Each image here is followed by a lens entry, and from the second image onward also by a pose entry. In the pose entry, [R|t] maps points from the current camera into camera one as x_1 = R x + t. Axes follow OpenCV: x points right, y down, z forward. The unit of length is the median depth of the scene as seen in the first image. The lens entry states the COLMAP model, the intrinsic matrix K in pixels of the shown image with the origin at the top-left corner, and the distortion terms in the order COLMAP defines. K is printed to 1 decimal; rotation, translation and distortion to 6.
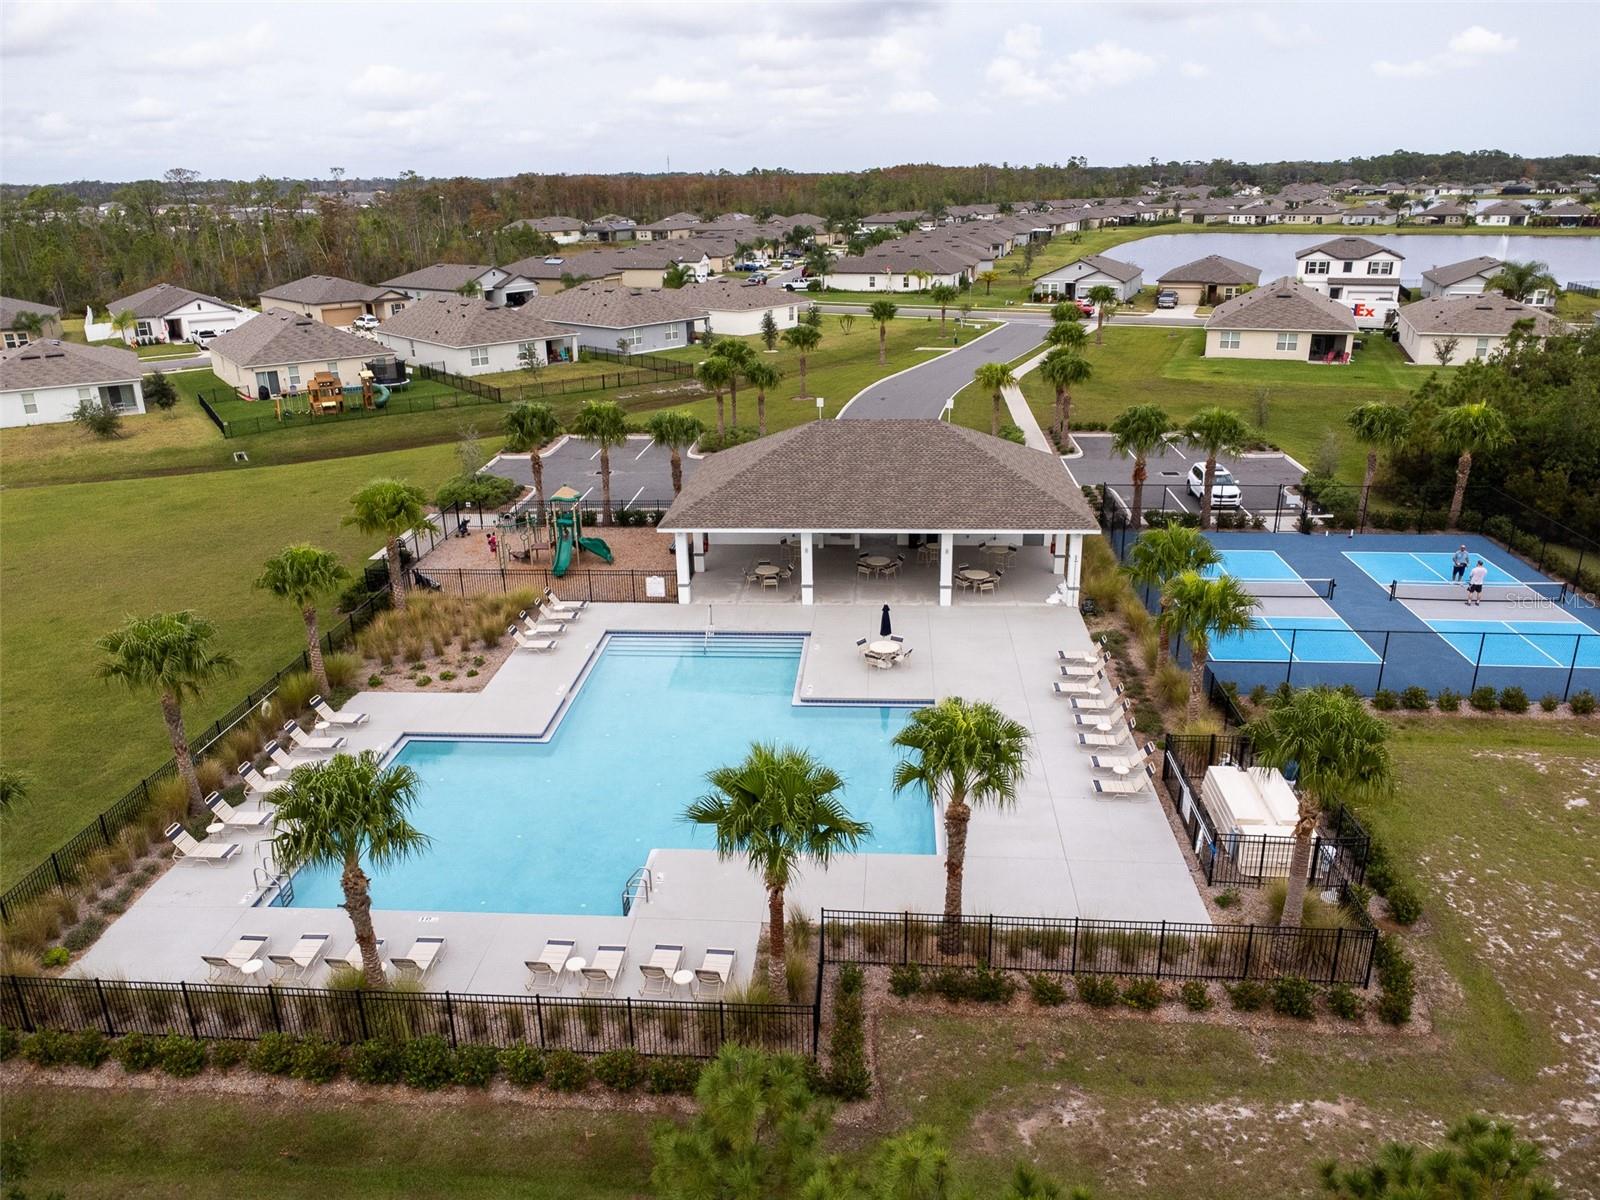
lens RADIAL K [[1147.9, 0, 800.0], [0, 1147.9, 600.0], [0, 0, 1]] dist [0.006496, -0.001663]
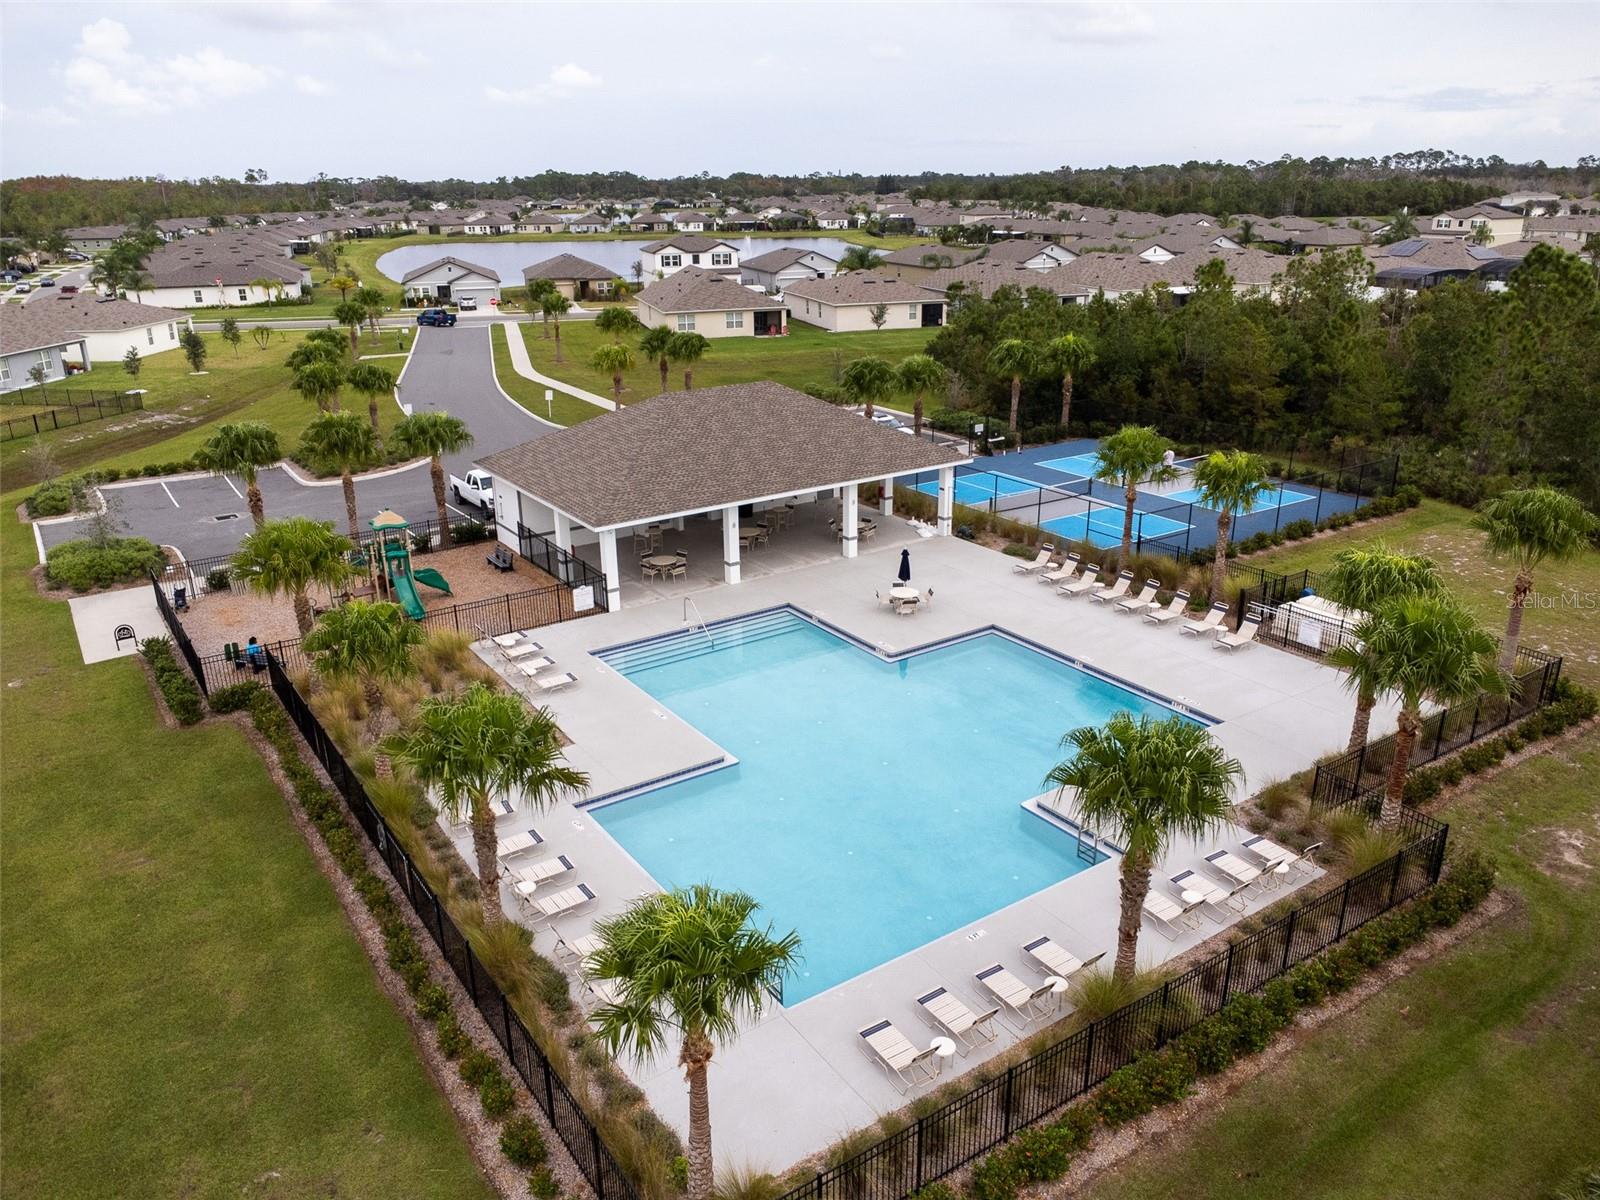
lens RADIAL K [[1154.4, 0, 800.0], [0, 1154.4, 600.0], [0, 0, 1]] dist [0.022349, -0.030339]
pose [[0.786117, -0.203150, 0.583738, -0.168362], [0.212811, 0.975657, 0.052954, -0.007256], [-0.580286, 0.082598, 0.810213, 0.069419]]
